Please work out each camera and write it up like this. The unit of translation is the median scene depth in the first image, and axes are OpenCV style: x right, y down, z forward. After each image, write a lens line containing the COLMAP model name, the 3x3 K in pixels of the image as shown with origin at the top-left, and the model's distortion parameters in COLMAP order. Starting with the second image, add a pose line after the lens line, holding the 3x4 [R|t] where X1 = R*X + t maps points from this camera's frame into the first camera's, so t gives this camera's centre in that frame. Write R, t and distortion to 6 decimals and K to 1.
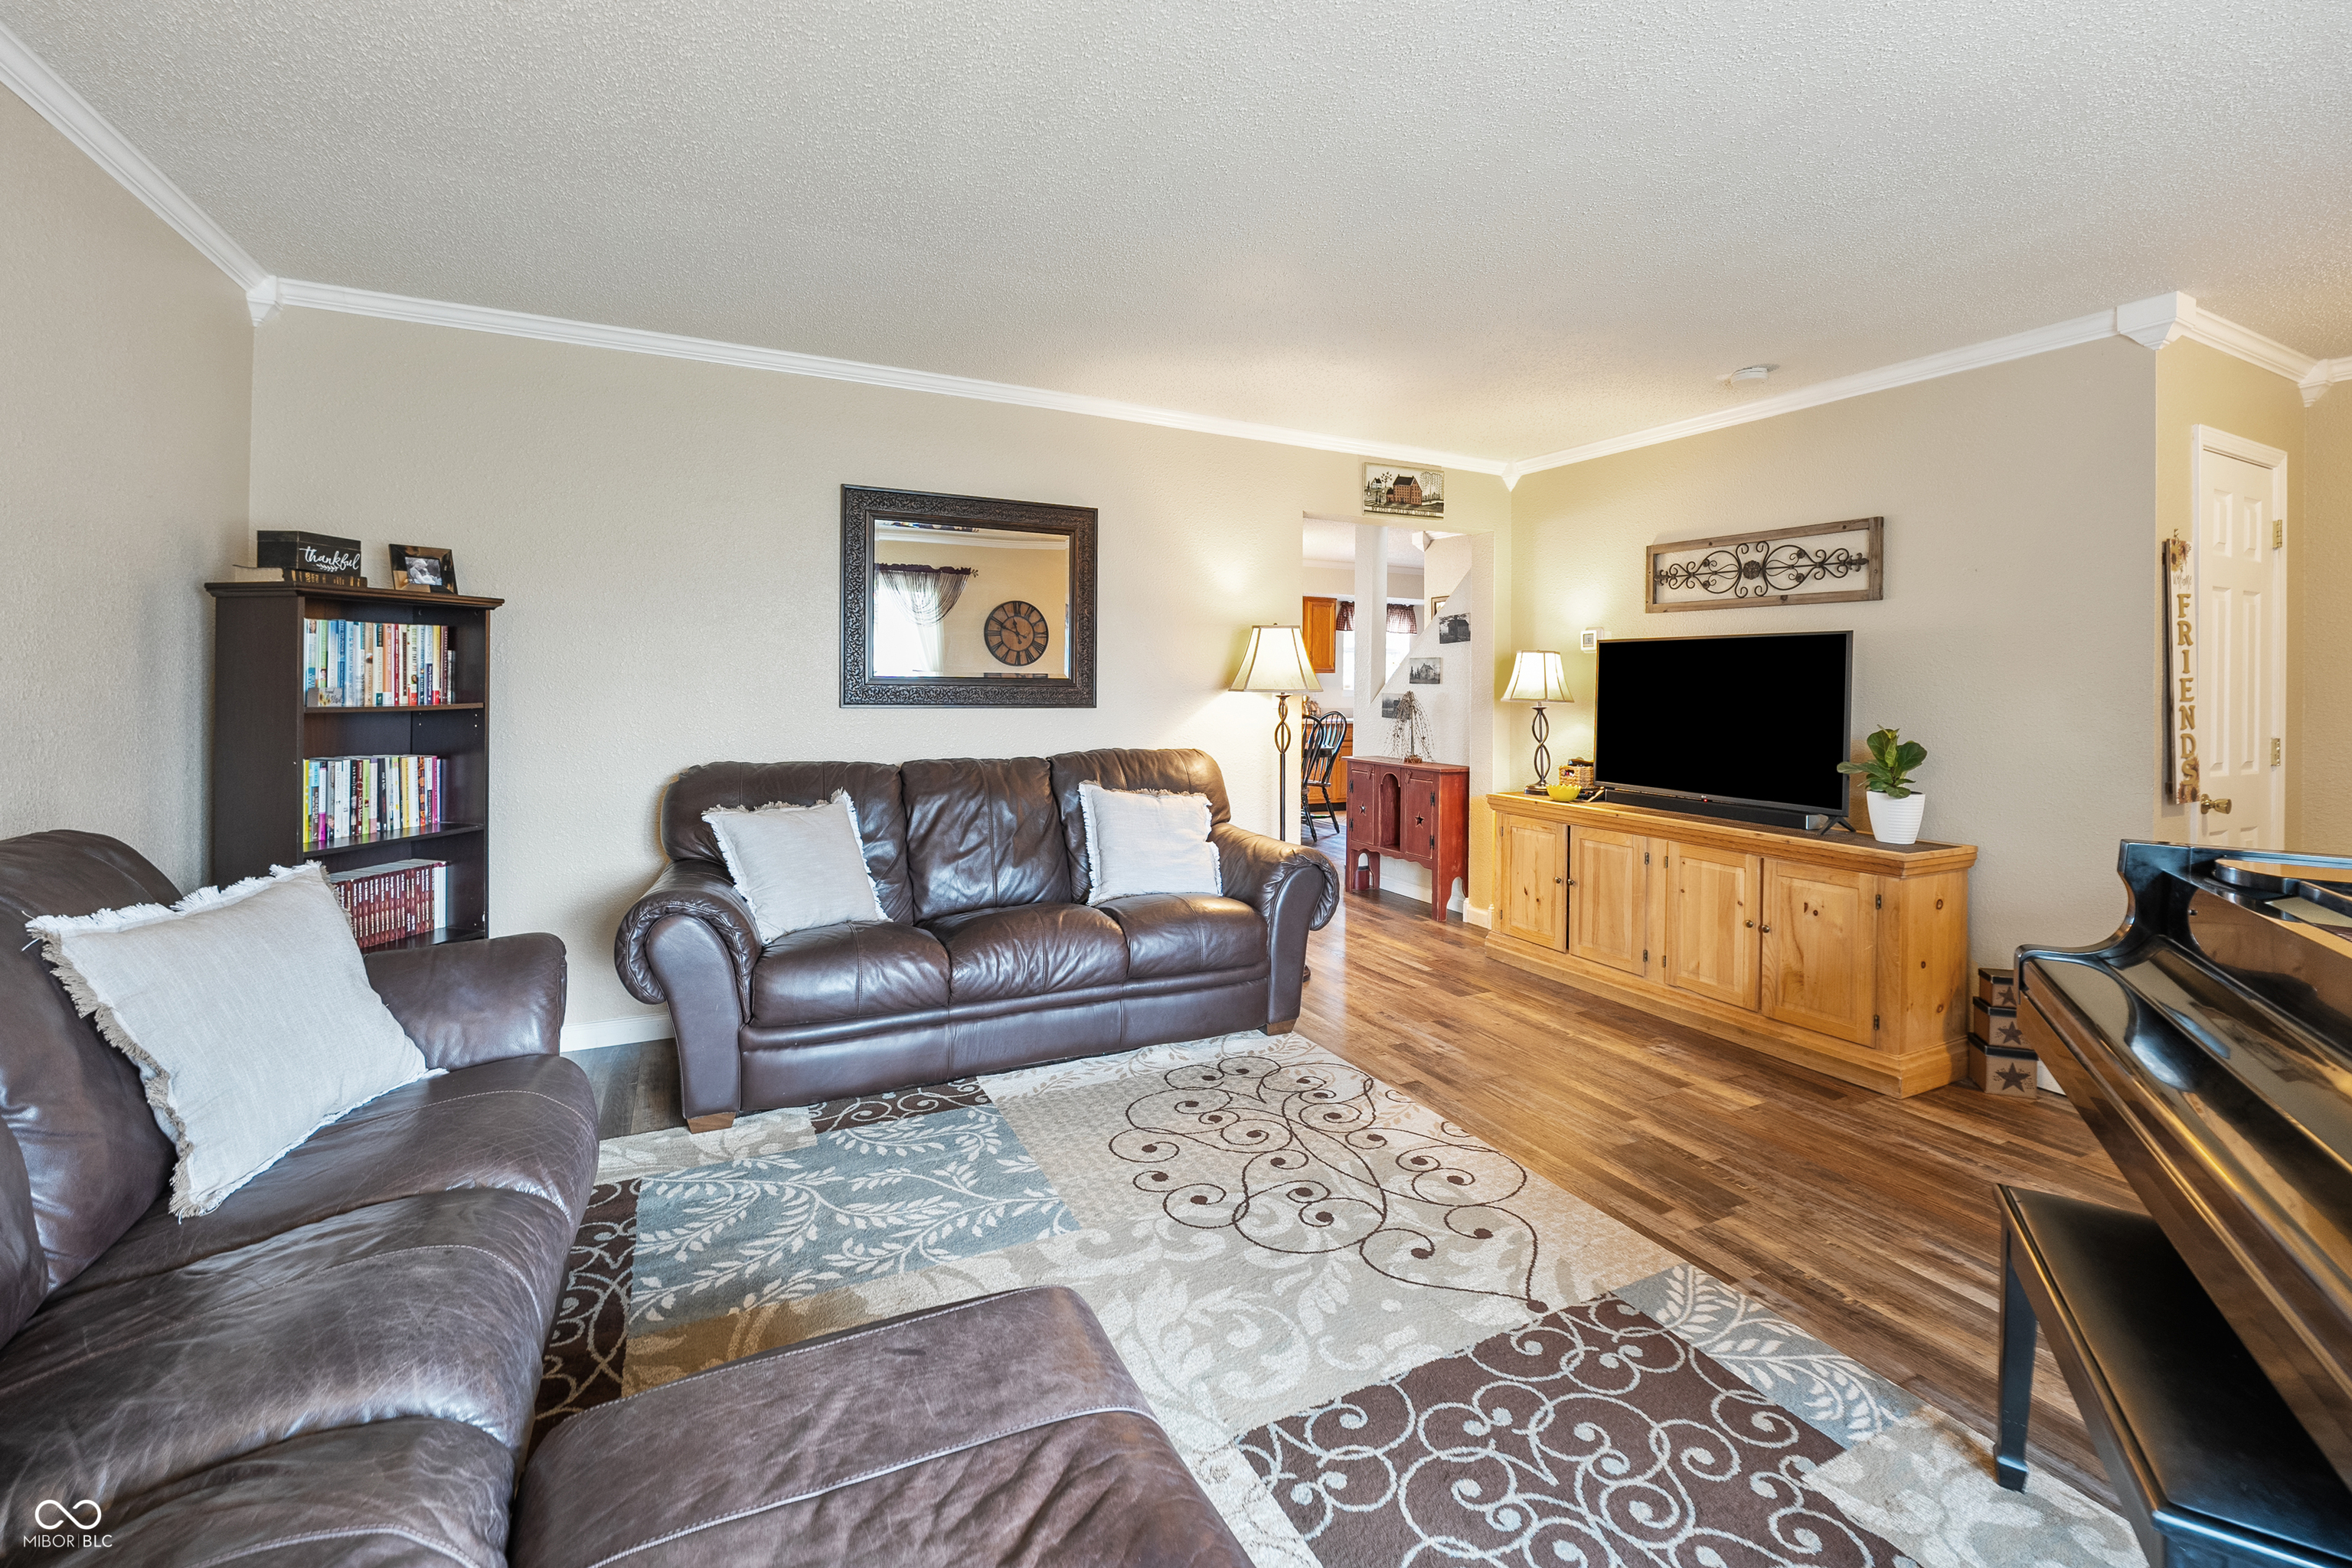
lens RADIAL K [[961.3, 0, 1254.5], [0, 961.3, 674.0], [0, 0, 1]] dist [-0.011986, 0.000281]
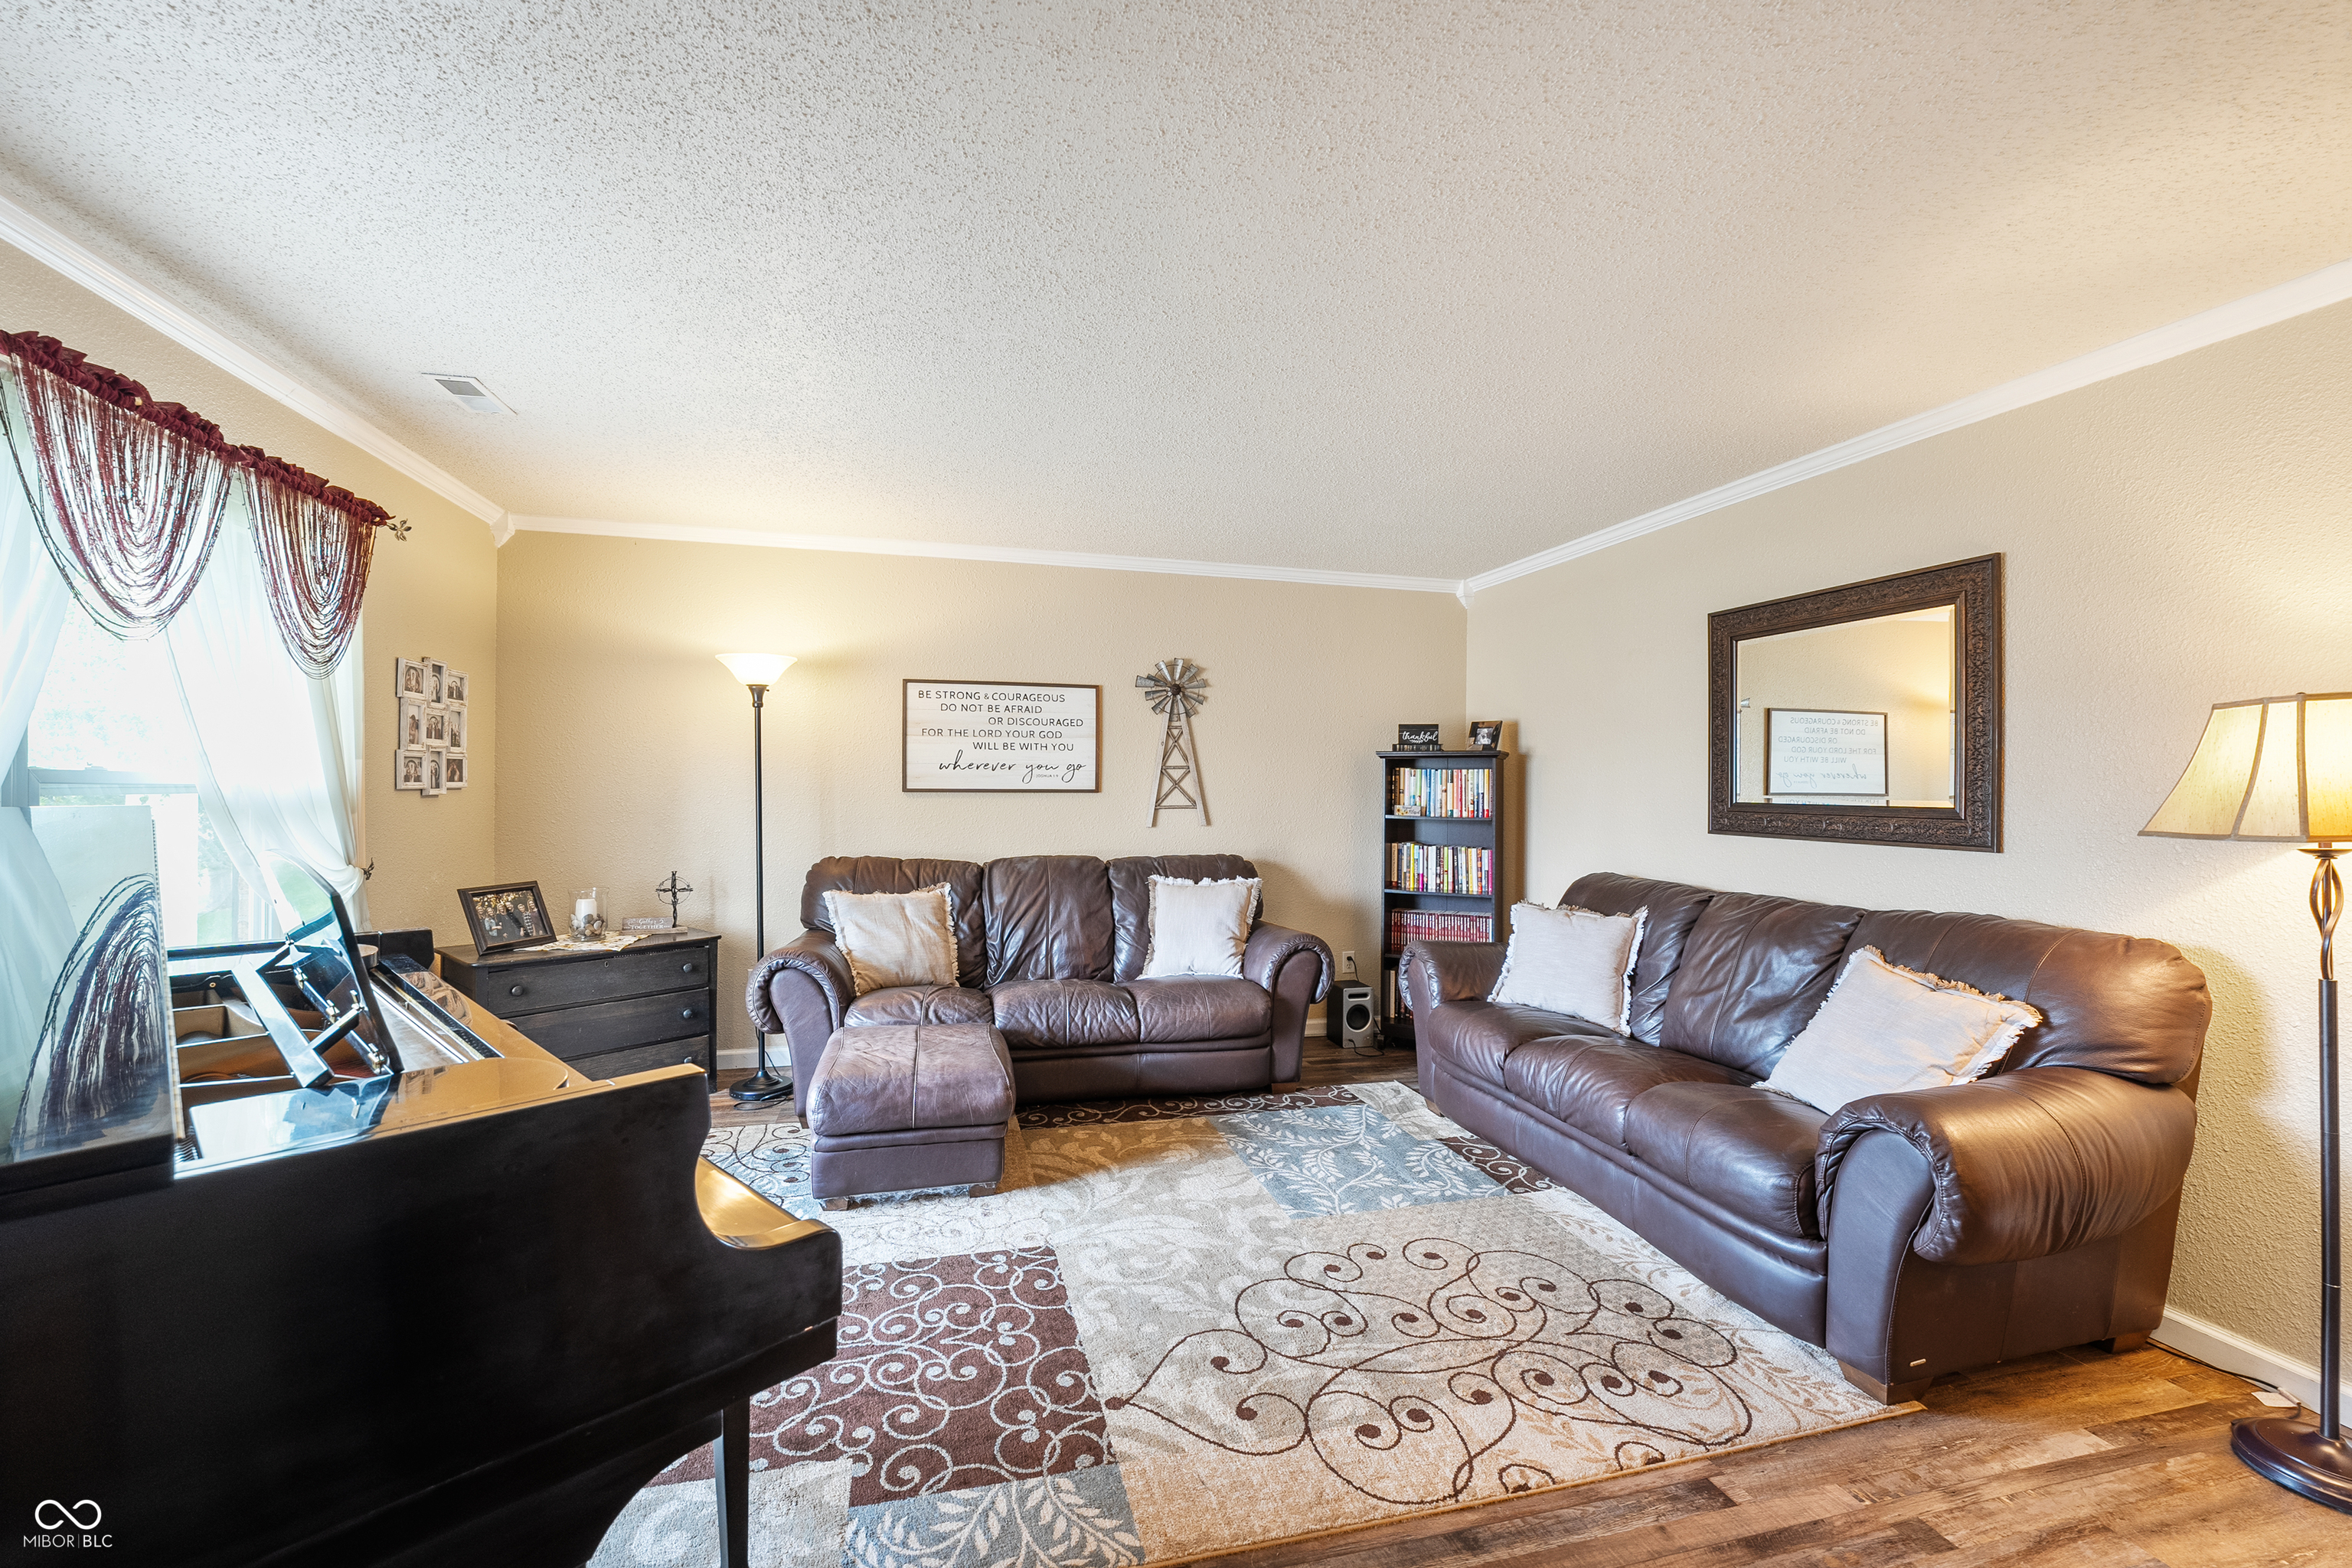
lens RADIAL K [[961.3, 0, 1177.5], [0, 961.3, 788.4], [0, 0, 1]] dist [-0.011986, 0.000281]
pose [[-0.216406, -0.013255, -0.976213, 1.085206], [-0.008871, 0.999893, -0.011610, 0.007320], [0.976263, 0.006147, -0.216501, 1.074000]]
